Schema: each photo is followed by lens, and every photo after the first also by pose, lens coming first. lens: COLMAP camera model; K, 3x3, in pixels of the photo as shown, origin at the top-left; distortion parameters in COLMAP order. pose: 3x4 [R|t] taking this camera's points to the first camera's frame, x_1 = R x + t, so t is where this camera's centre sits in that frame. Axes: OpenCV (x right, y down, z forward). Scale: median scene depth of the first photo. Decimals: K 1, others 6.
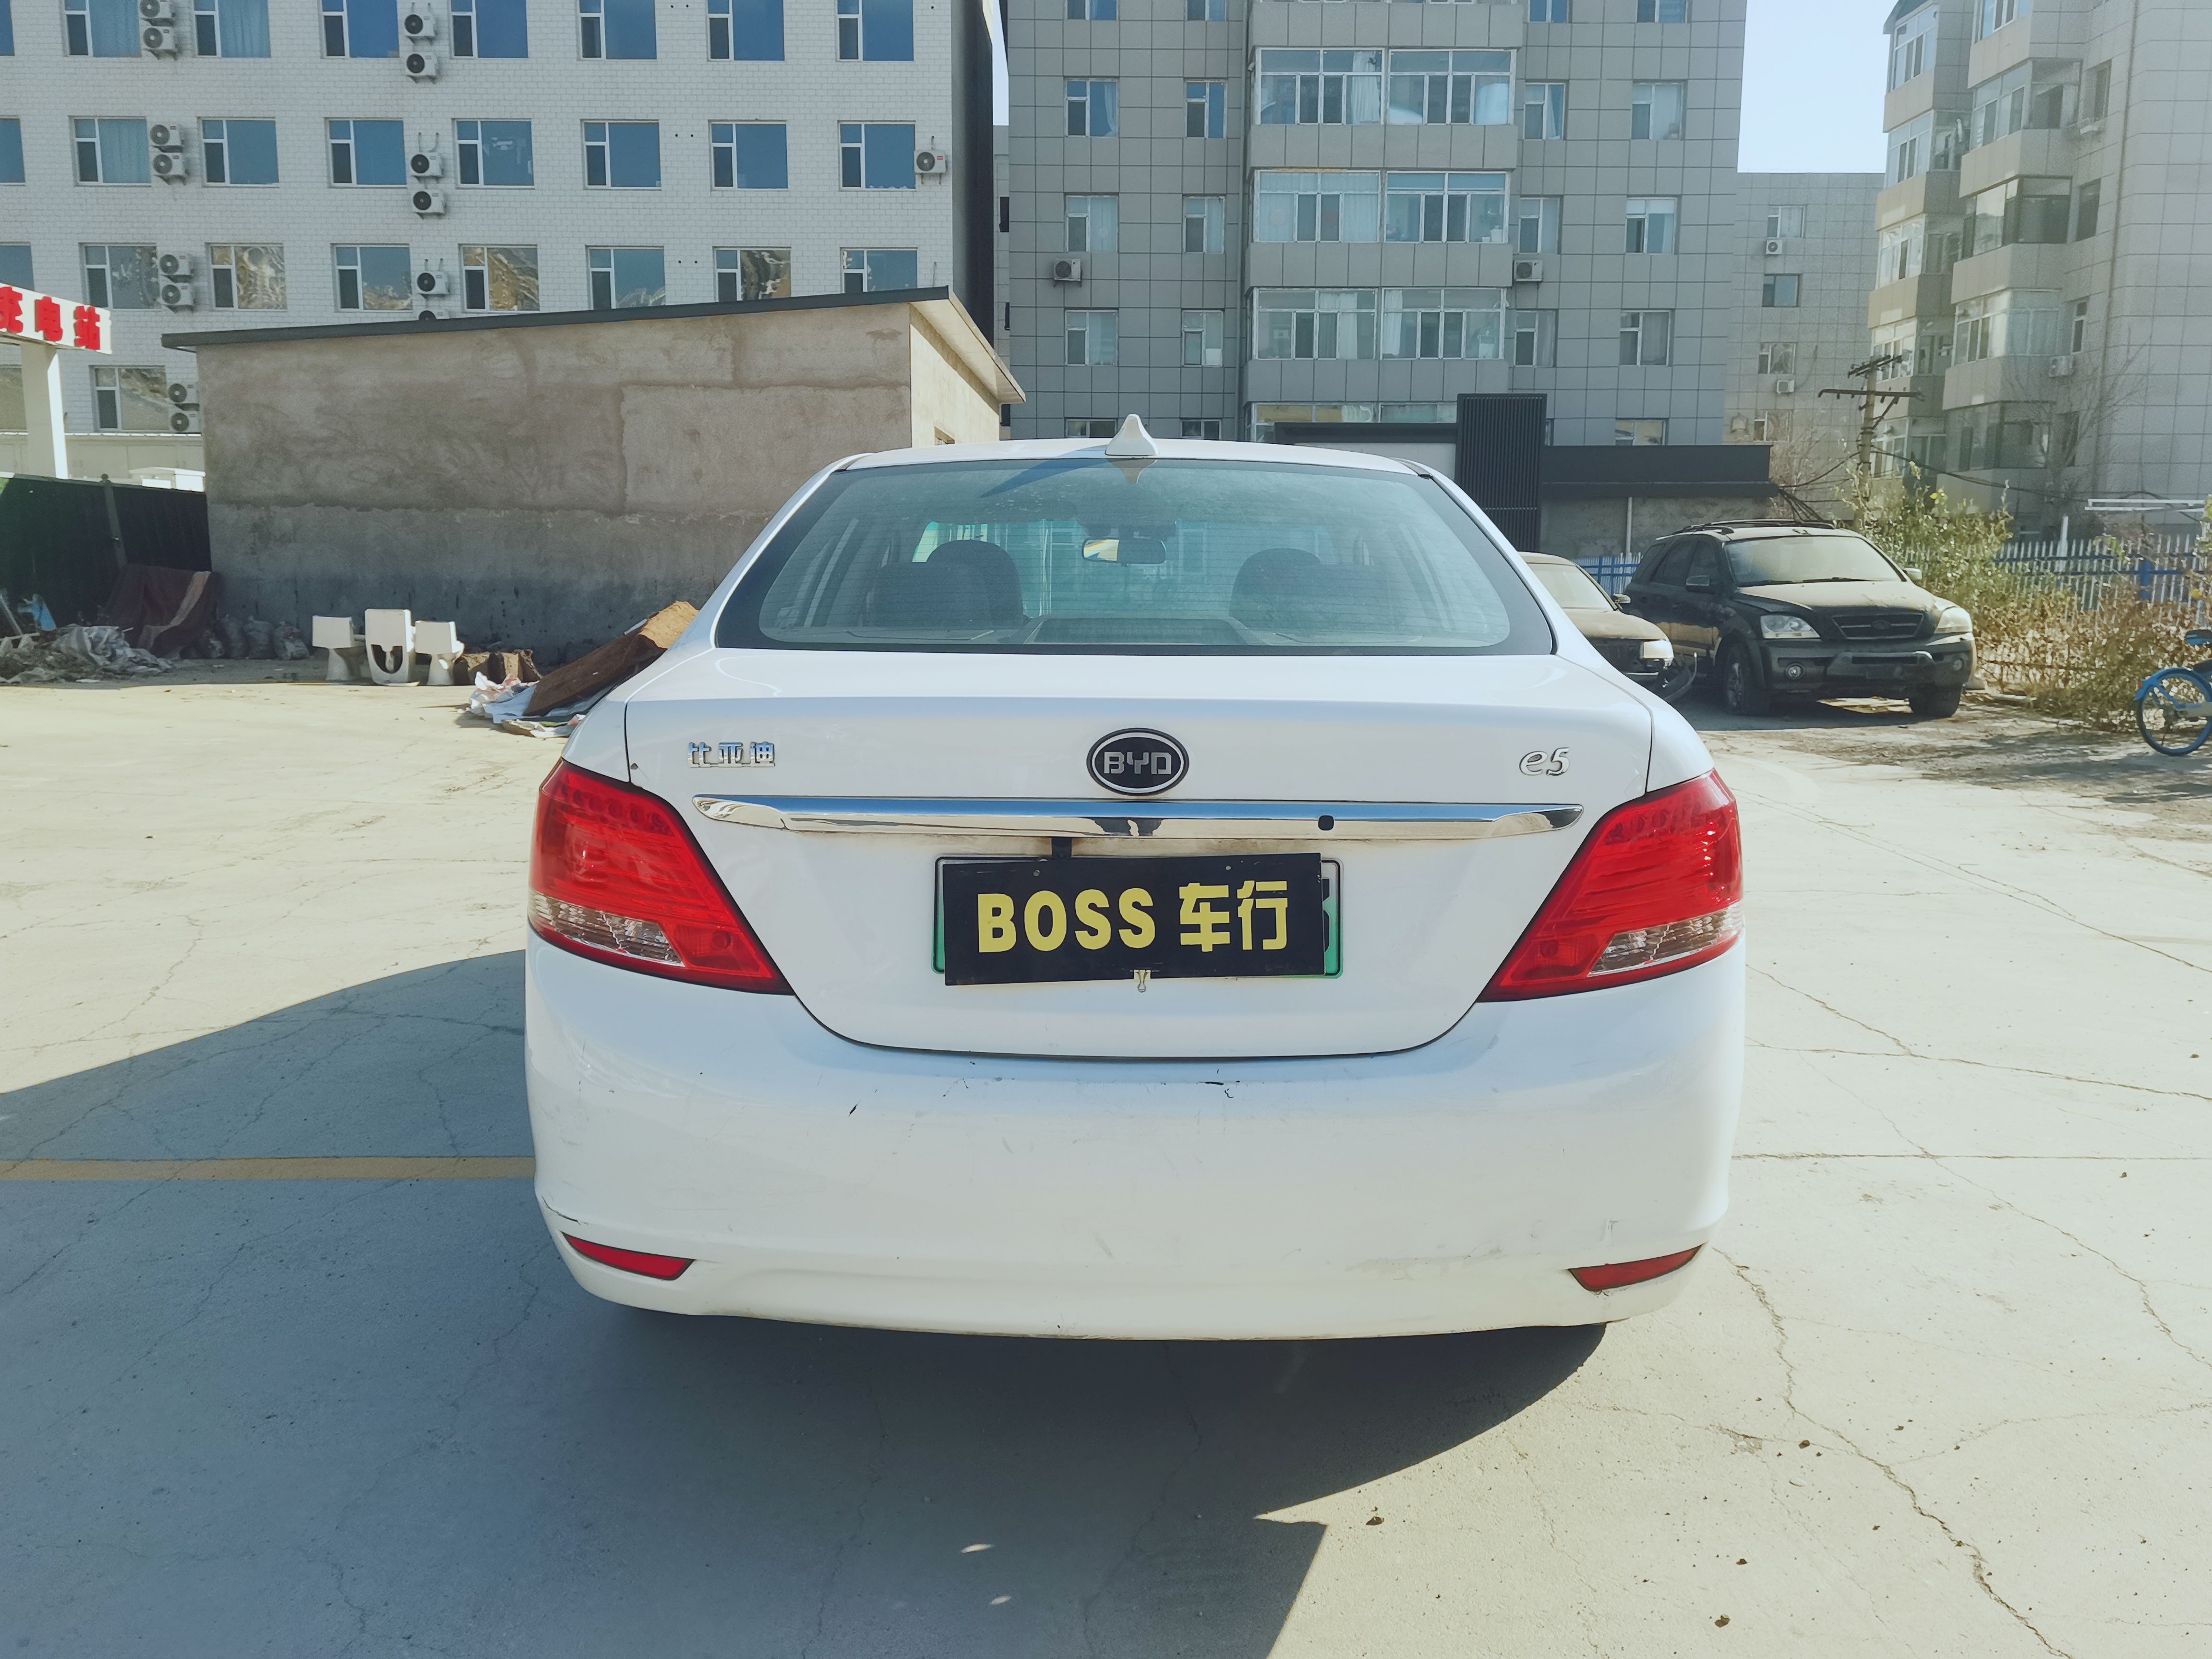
lens RADIAL K [[1745.5, 0, 1099.3], [0, 1745.5, 827.6], [0, 0, 1]] dist [0.034521, -0.043944]
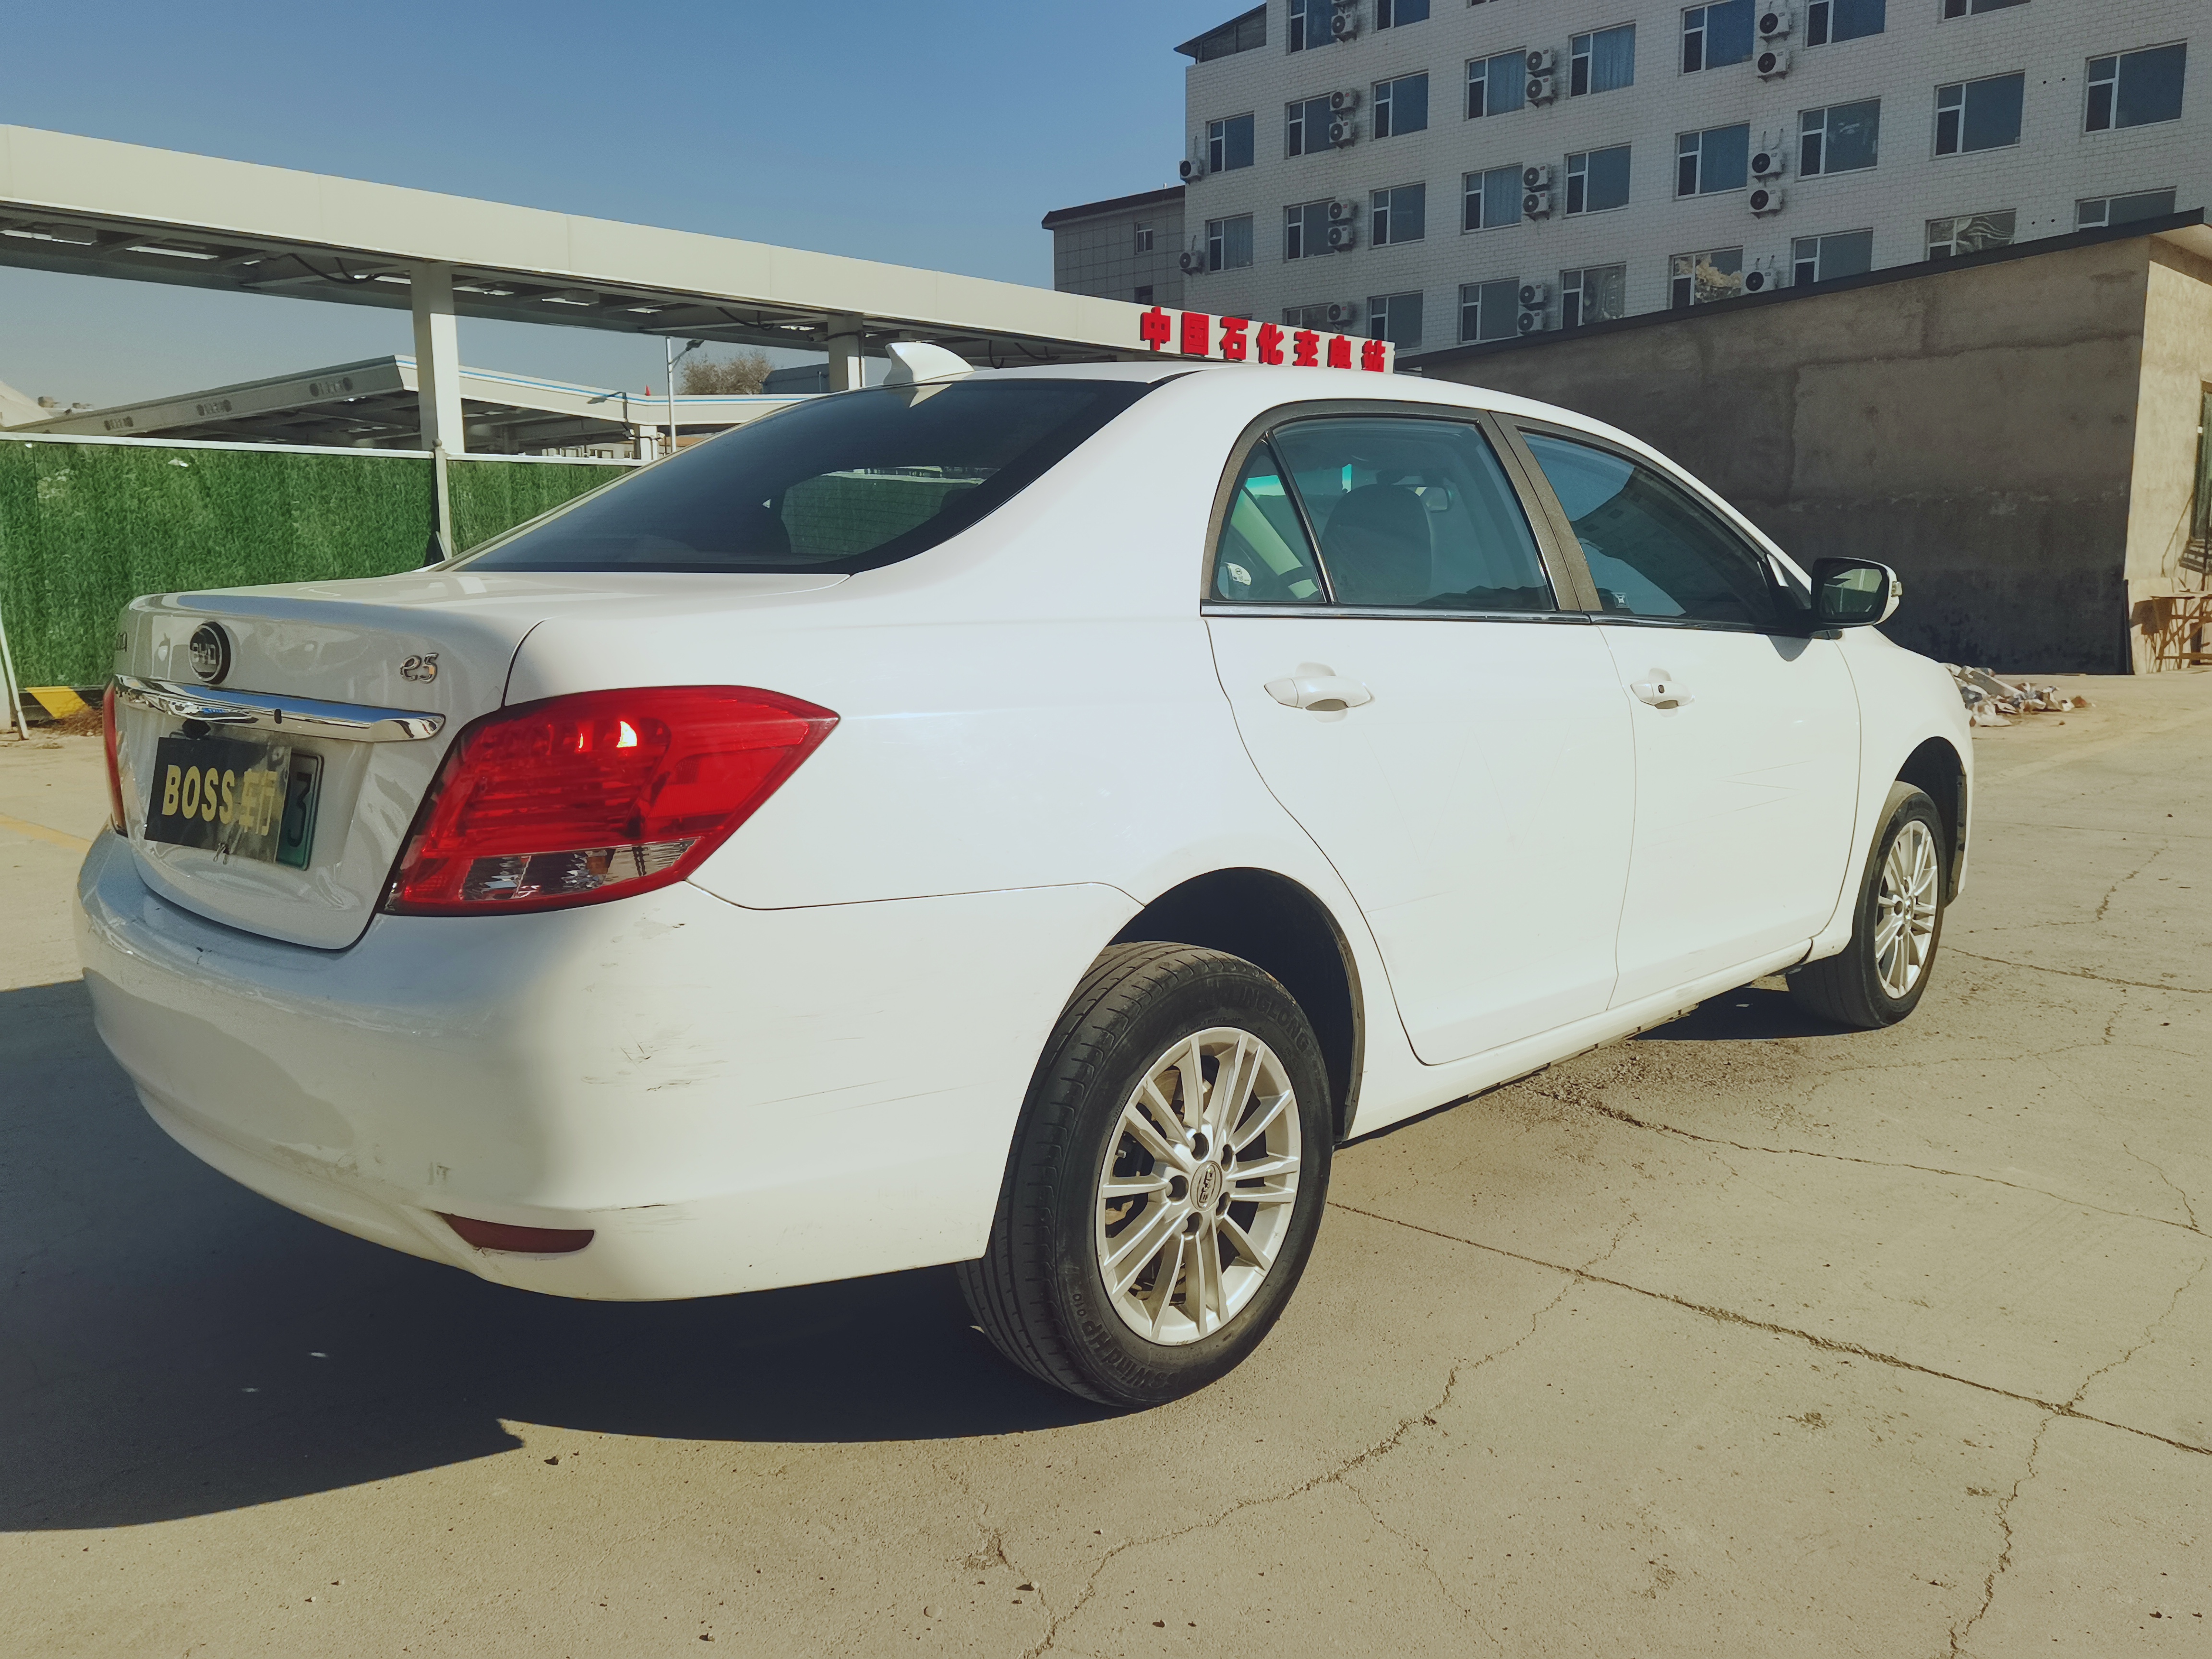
lens RADIAL K [[1745.5, 0, 1099.3], [0, 1745.5, 827.6], [0, 0, 1]] dist [0.034521, -0.043944]
pose [[0.726635, 0.089971, -0.681107, 0.054397], [-0.091378, 0.995236, 0.033981, -0.000782], [0.680919, 0.037546, 0.731395, 0.025990]]
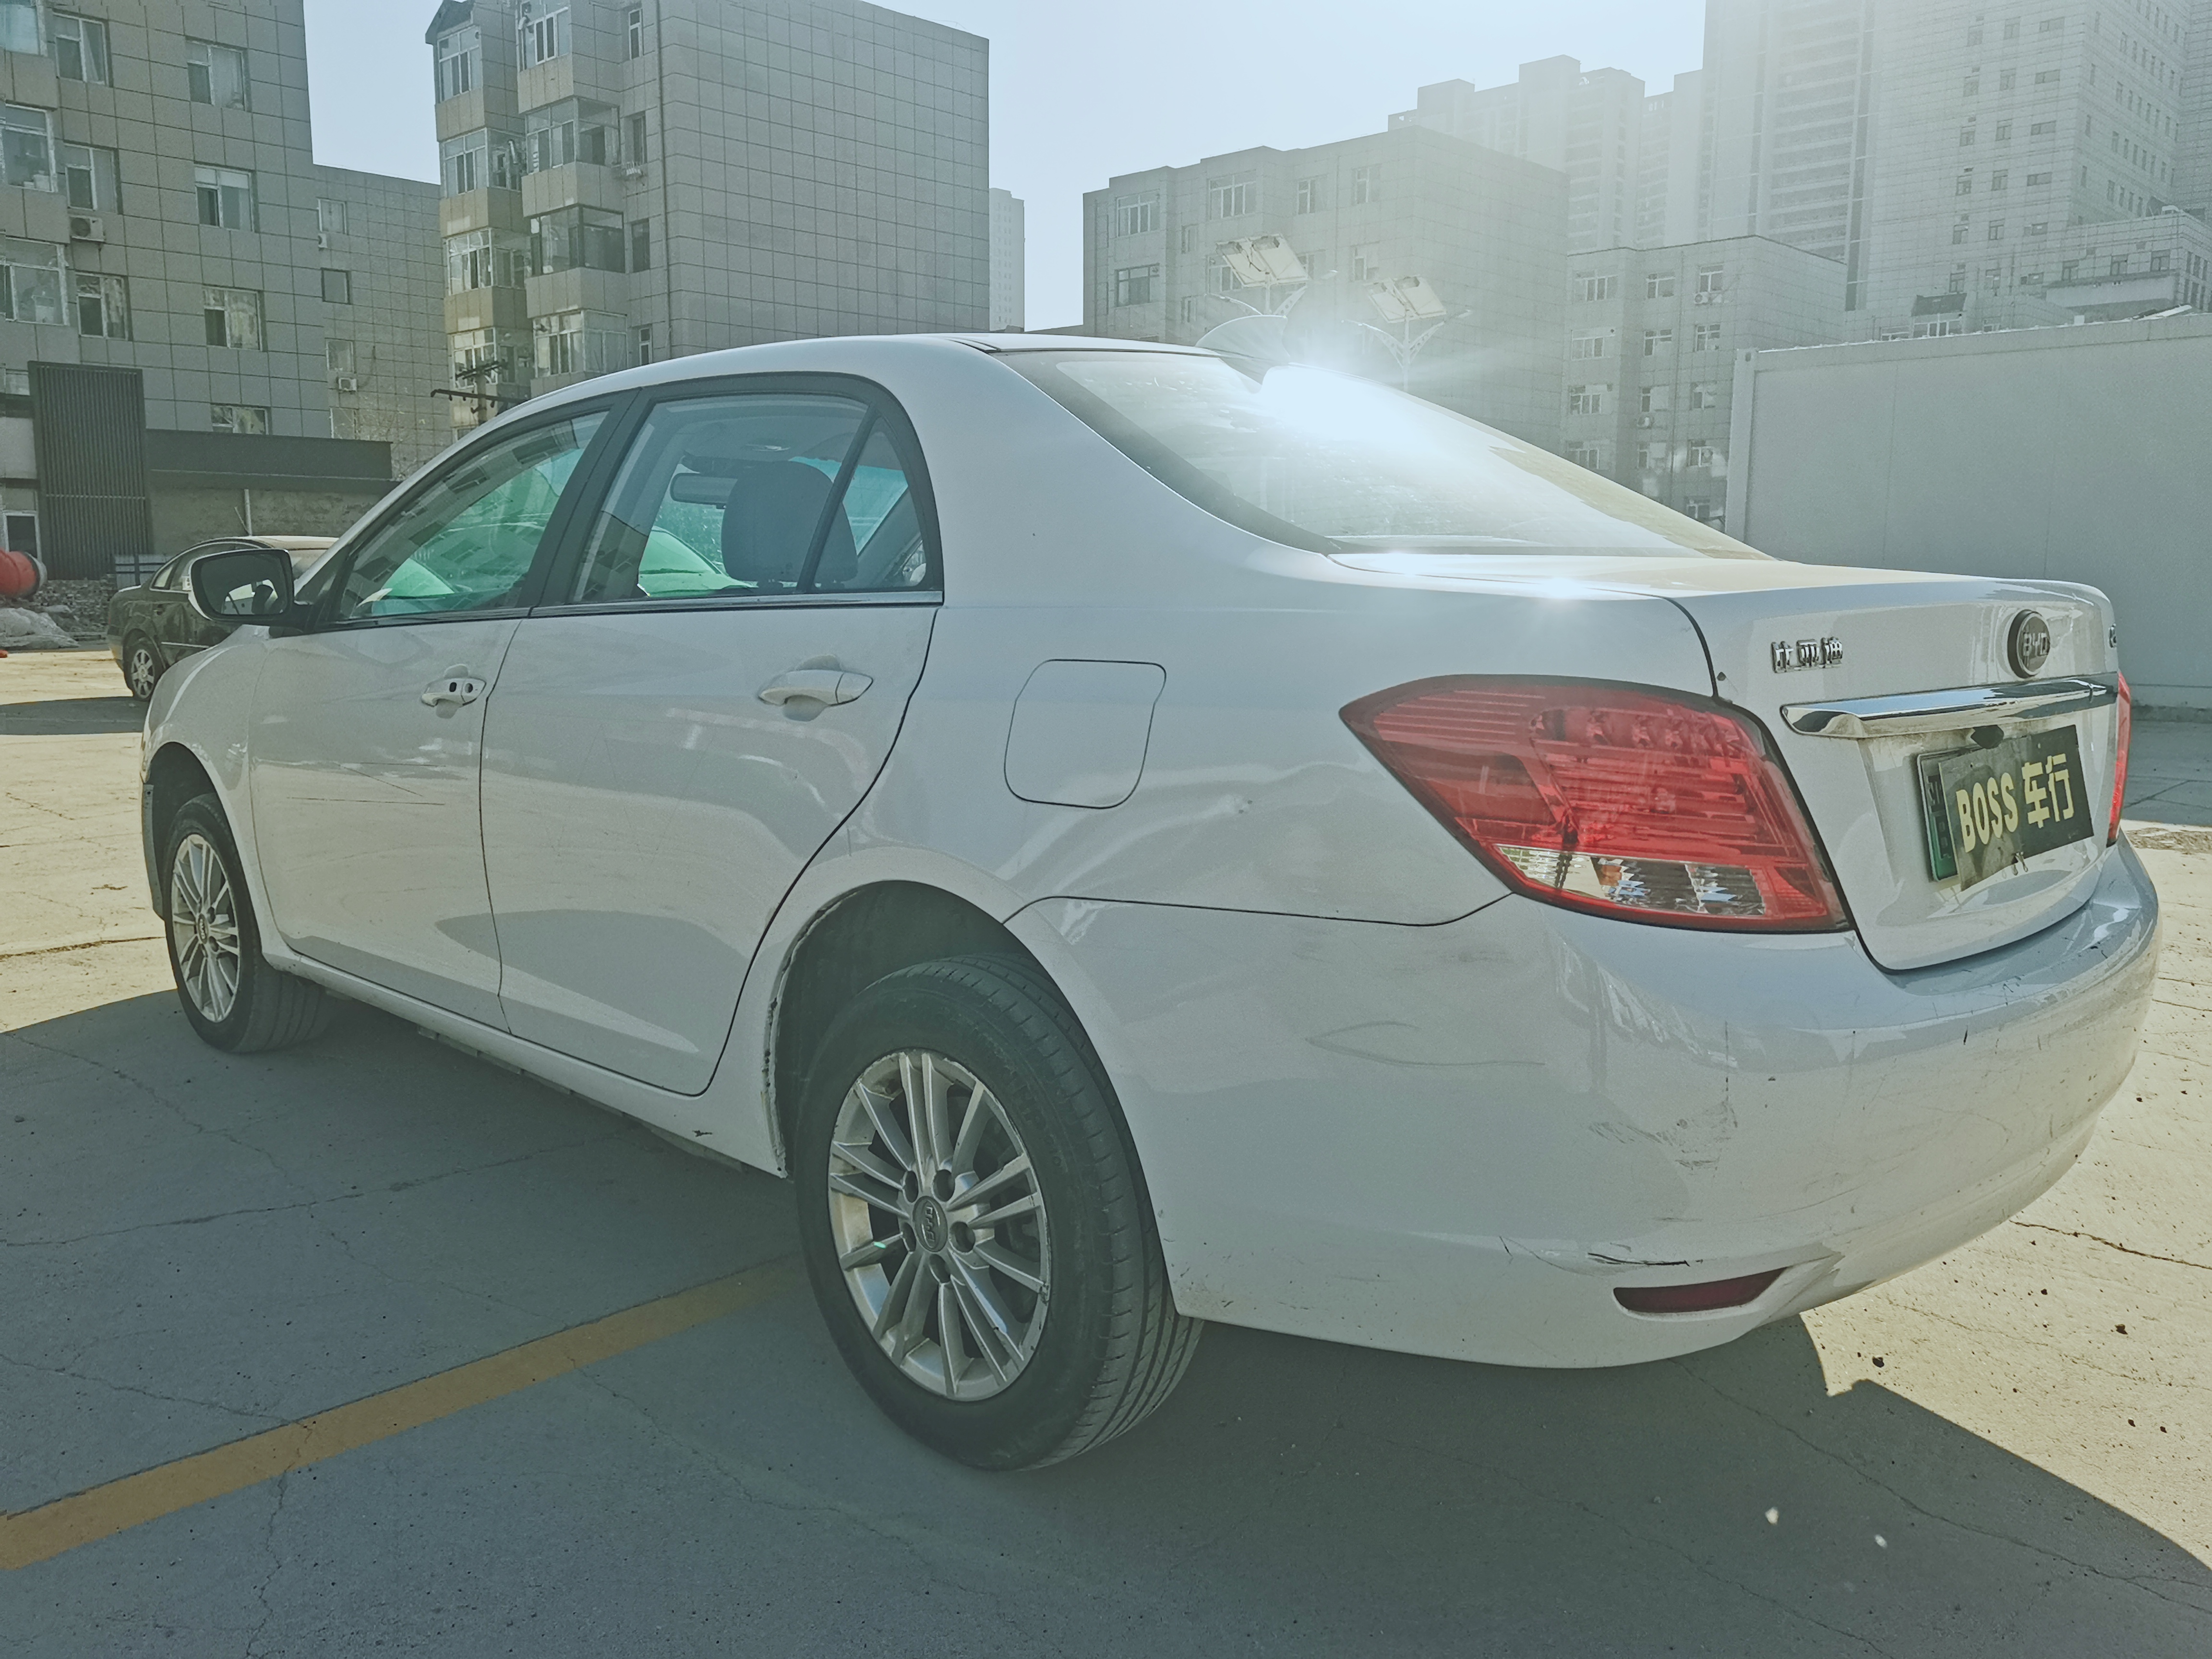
lens RADIAL K [[1745.5, 0, 1099.3], [0, 1745.5, 827.6], [0, 0, 1]] dist [0.034521, -0.043944]
pose [[0.704708, -0.100541, 0.702337, -0.048911], [0.102339, 0.993961, 0.039603, -0.001252], [-0.702078, 0.043968, 0.710742, 0.029955]]
